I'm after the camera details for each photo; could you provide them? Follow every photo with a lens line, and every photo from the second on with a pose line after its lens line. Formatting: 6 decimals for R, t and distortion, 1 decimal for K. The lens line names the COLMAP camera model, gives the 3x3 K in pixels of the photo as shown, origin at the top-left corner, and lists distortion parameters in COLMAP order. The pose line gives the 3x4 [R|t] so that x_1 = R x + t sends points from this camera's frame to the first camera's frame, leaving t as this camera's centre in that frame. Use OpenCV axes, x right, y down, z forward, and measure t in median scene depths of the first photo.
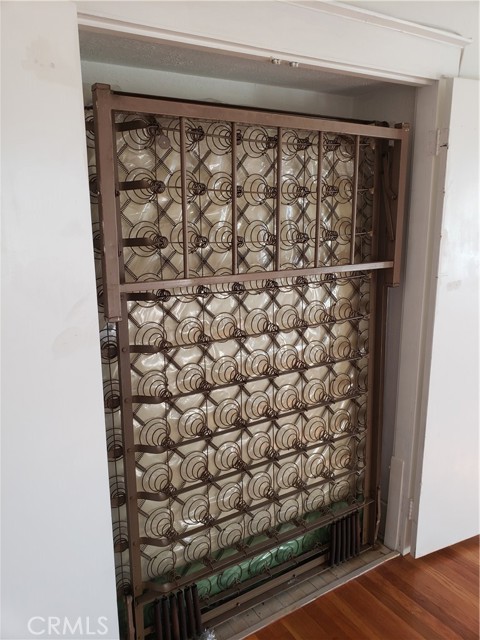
lens RADIAL K [[507.0, 0, 241.9], [0, 507.0, 315.9], [0, 0, 1]] dist [0.047214, -0.047187]
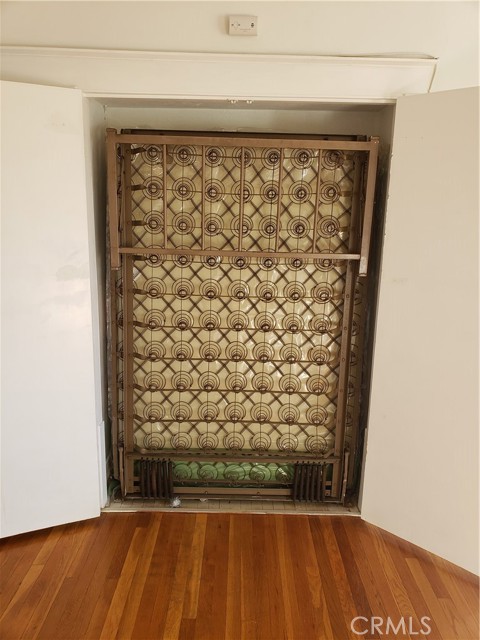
lens RADIAL K [[507.0, 0, 240.8], [0, 507.0, 320.3], [0, 0, 1]] dist [0.047214, -0.047187]
pose [[0.841182, 0.140412, -0.522204, 0.701519], [-0.141609, 0.989198, 0.037871, 0.038074], [0.521880, 0.042093, 0.851980, -0.137536]]
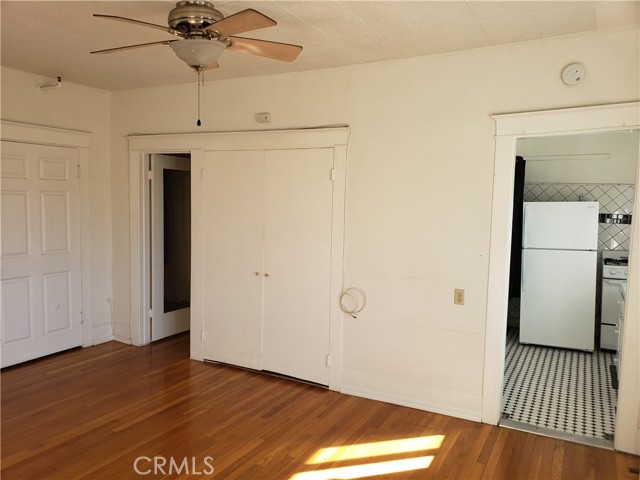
lens RADIAL K [[507.0, 0, 311.9], [0, 507.0, 243.9], [0, 0, 1]] dist [0.047214, -0.047187]
pose [[0.473794, 0.085338, -0.876491, 2.114121], [-0.209386, 0.977667, -0.017997, 0.005282], [0.855381, 0.192052, 0.481082, -0.036671]]
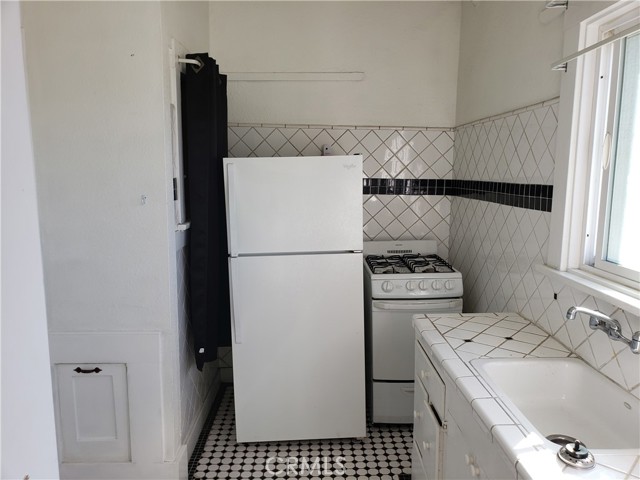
lens RADIAL K [[507.0, 0, 315.6], [0, 507.0, 246.6], [0, 0, 1]] dist [0.047214, -0.047187]
pose [[0.837170, 0.082933, -0.540619, 1.144679], [-0.116612, 0.992775, -0.028283, -0.270585], [0.534367, 0.086721, 0.840792, 1.267353]]
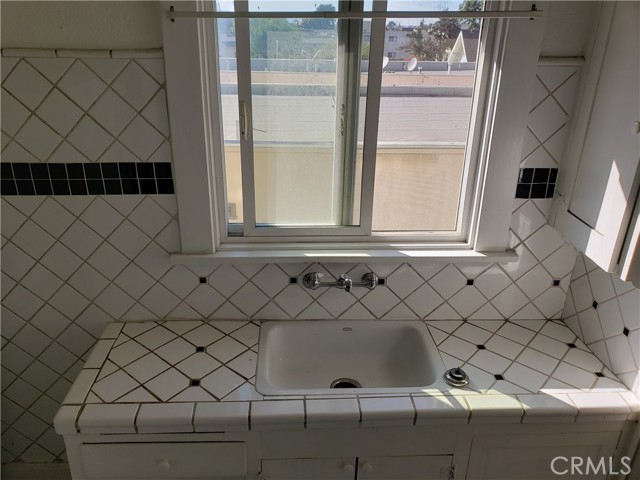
lens RADIAL K [[507.0, 0, 317.9], [0, 507.0, 237.7], [0, 0, 1]] dist [0.047214, -0.047187]
pose [[0.521298, -0.323362, 0.789738, 0.437433], [0.166279, 0.946180, 0.277659, -0.540186], [-0.837018, -0.013426, 0.547010, 1.692883]]
